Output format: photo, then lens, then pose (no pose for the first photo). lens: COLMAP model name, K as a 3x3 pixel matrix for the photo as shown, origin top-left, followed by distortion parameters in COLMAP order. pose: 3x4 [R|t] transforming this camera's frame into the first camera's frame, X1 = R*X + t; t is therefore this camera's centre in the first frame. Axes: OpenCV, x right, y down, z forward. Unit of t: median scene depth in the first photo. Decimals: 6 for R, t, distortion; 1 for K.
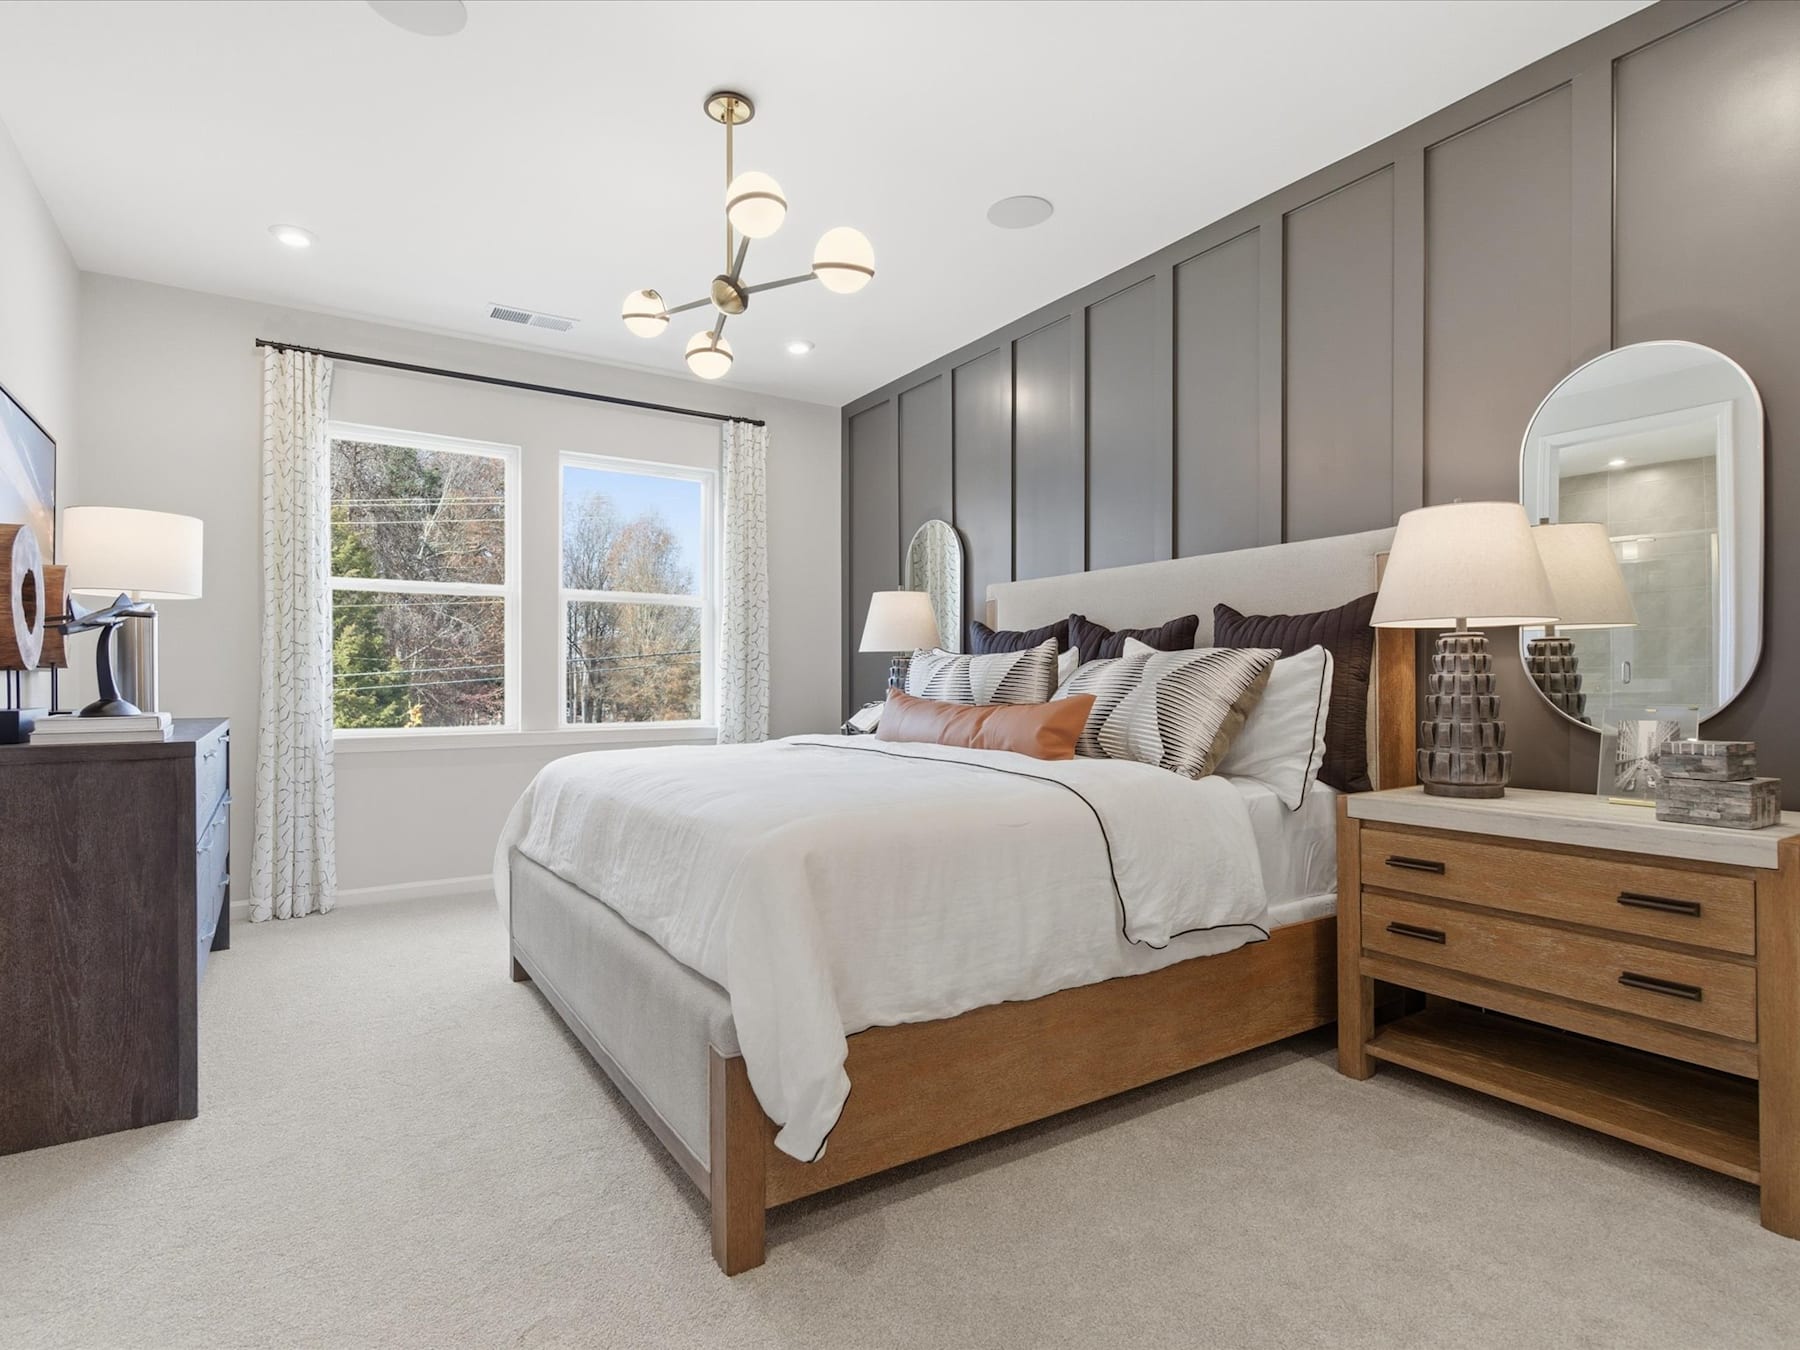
lens RADIAL K [[921.7, 0, 915.1], [0, 921.7, 688.9], [0, 0, 1]] dist [-0.001344, -0.002064]
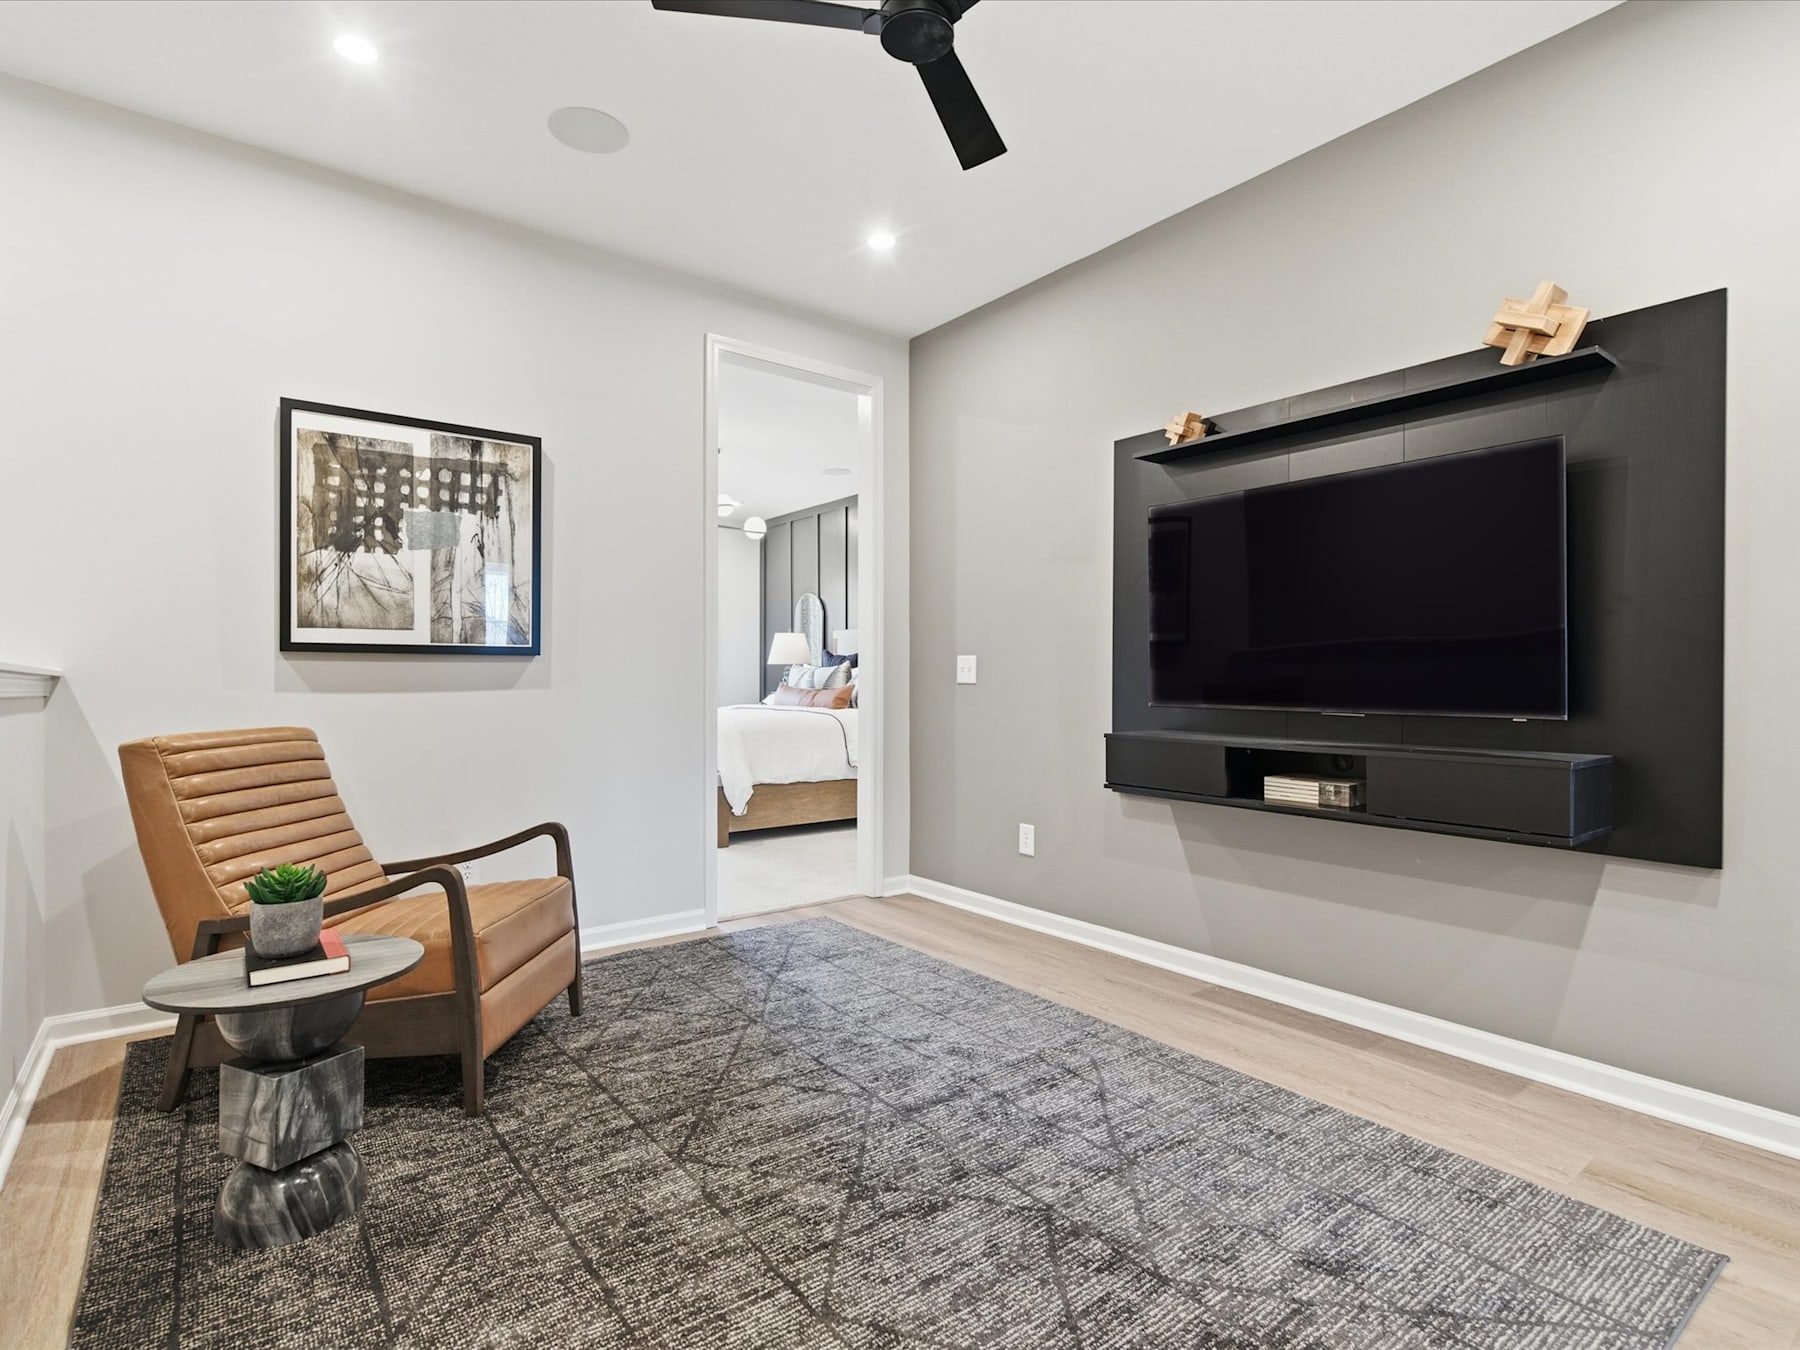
lens RADIAL K [[921.7, 0, 915.1], [0, 921.7, 688.9], [0, 0, 1]] dist [-0.001344, -0.002064]
pose [[0.996943, 0.005502, 0.077938, 0.116149], [-0.005255, 0.999981, -0.003369, 0.018713], [-0.077955, 0.002949, 0.996953, -1.110201]]
